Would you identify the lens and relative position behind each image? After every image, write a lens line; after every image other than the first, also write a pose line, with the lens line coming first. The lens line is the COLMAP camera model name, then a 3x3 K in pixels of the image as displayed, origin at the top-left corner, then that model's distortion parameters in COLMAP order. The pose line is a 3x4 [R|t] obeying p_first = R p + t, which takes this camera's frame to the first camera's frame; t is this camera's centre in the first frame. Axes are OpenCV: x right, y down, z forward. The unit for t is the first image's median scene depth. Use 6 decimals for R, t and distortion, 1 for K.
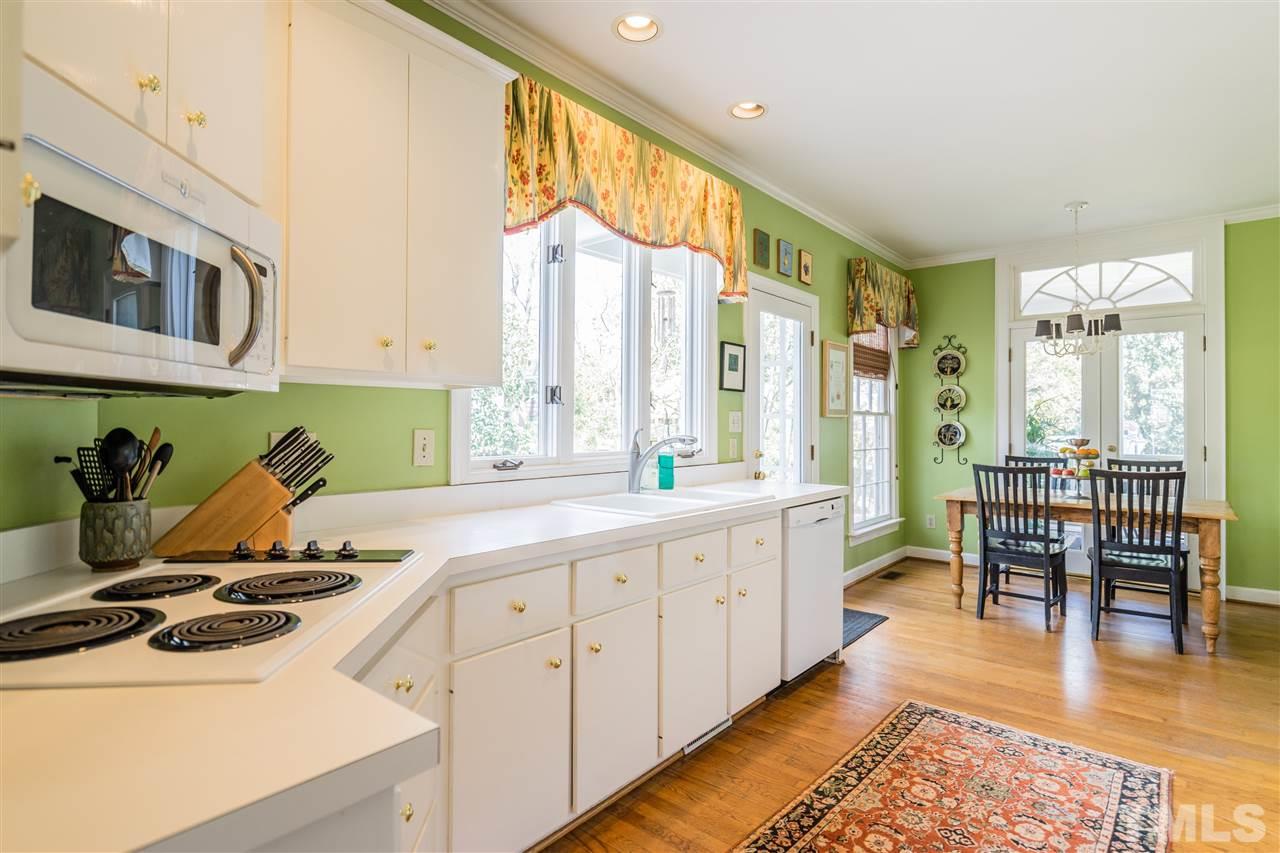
lens RADIAL K [[641.4, 0, 637.3], [0, 641.4, 415.9], [0, 0, 1]] dist [-0.005121, 0.004015]
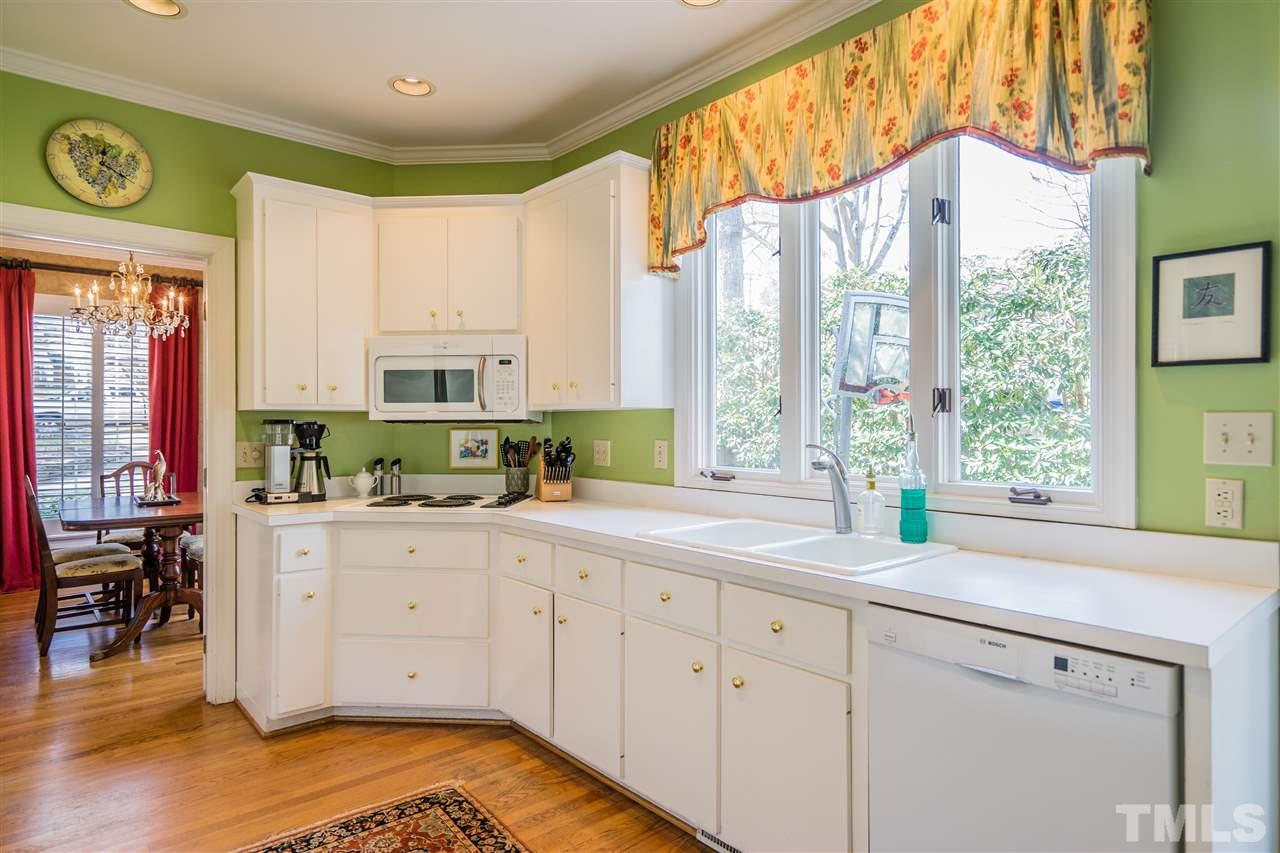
lens RADIAL K [[710.6, 0, 641.4], [0, 710.6, 424.2], [0, 0, 1]] dist [-0.000473, -0.000334]
pose [[-0.144597, -0.005456, -0.989476, 0.473558], [0.011292, 0.999911, -0.007164, -0.000548], [0.989426, -0.012209, -0.144522, 0.507077]]
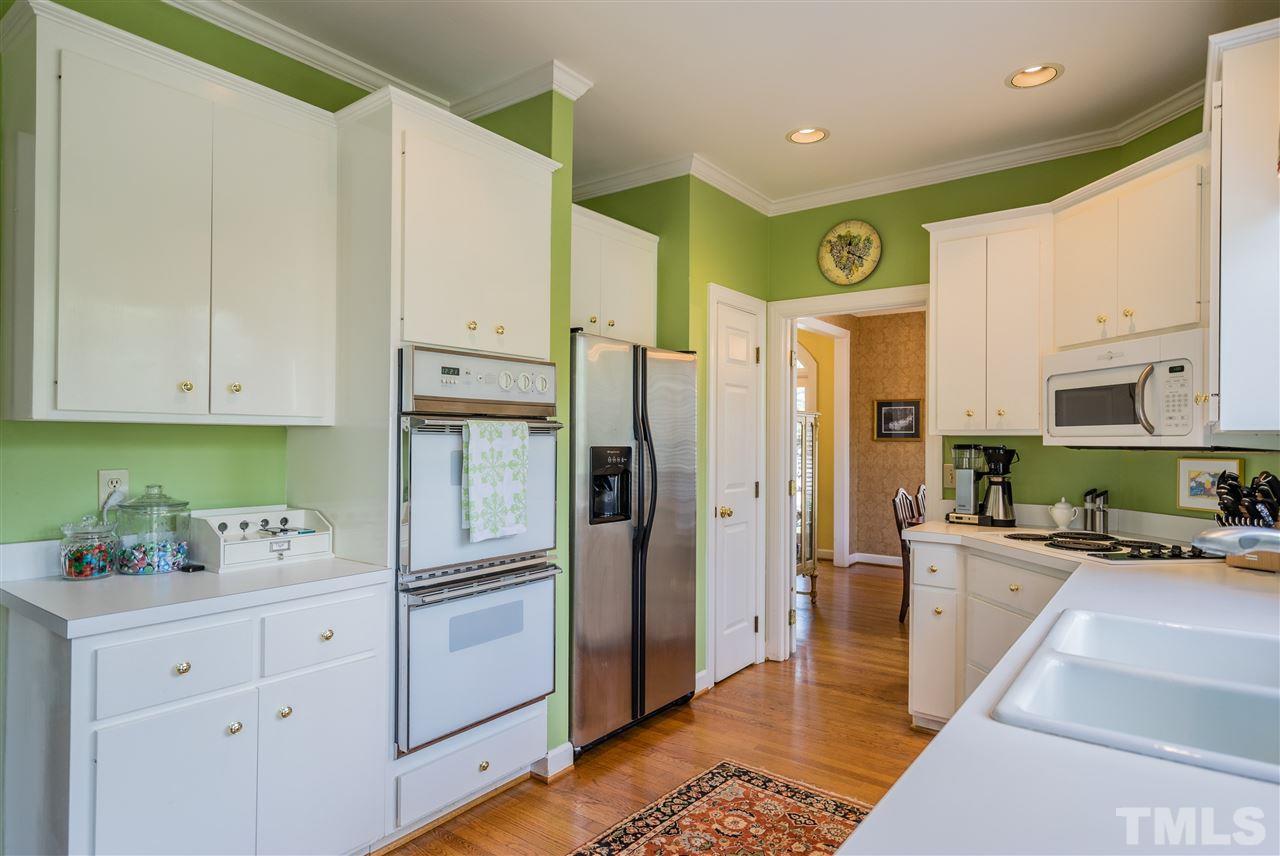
lens RADIAL K [[710.6, 0, 637.8], [0, 710.6, 438.9], [0, 0, 1]] dist [-0.000473, -0.000334]
pose [[-0.997574, -0.009776, -0.068920, 0.238292], [-0.008876, 0.999871, -0.013353, -0.006788], [0.069042, -0.012709, -0.997533, 0.753302]]
